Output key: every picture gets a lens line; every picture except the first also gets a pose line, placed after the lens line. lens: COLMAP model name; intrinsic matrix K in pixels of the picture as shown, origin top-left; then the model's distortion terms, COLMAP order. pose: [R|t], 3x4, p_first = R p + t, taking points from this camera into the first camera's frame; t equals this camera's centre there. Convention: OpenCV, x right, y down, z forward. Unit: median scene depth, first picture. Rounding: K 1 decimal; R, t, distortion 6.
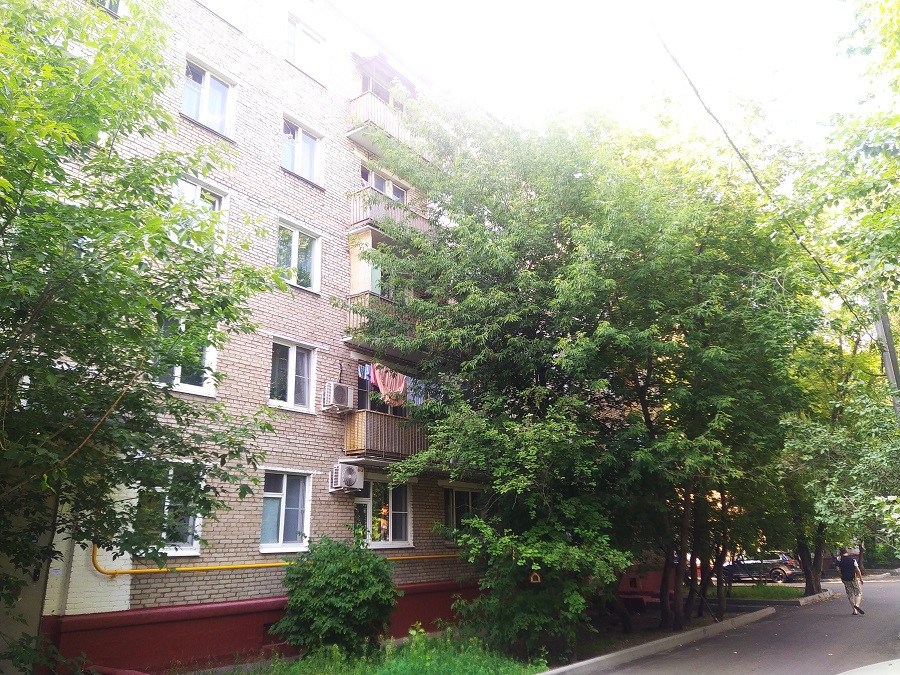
lens RADIAL K [[655.1, 0, 450.0], [0, 655.1, 337.5], [0, 0, 1]] dist [0.119694, -0.163964]
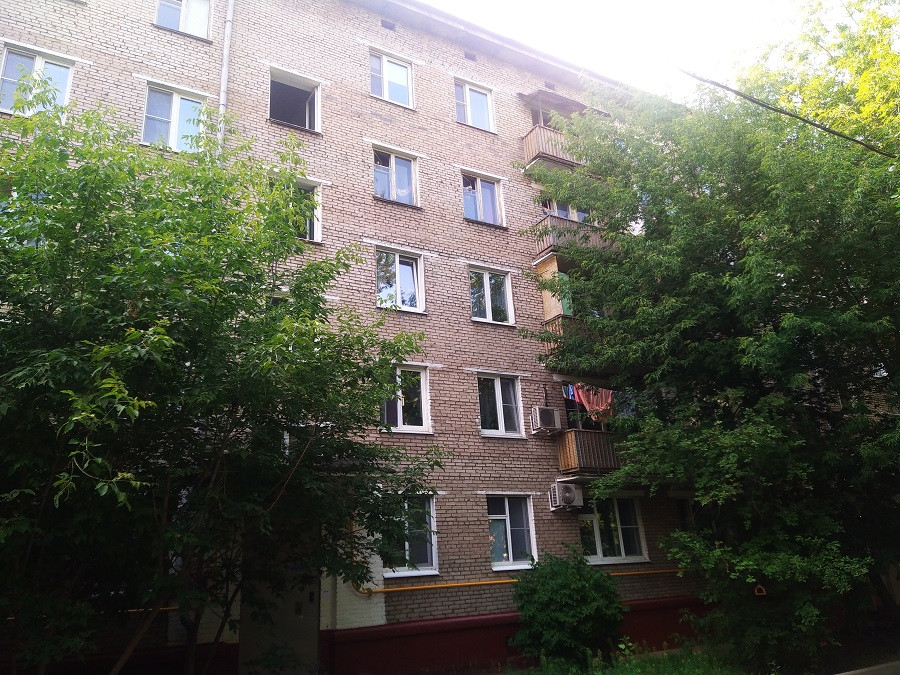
lens RADIAL K [[655.1, 0, 450.0], [0, 655.1, 337.5], [0, 0, 1]] dist [0.119694, -0.163964]
pose [[0.918727, -0.161583, -0.360322, 0.103166], [0.154460, 0.986799, -0.048688, -0.013789], [0.363433, -0.010924, 0.931556, -0.039284]]
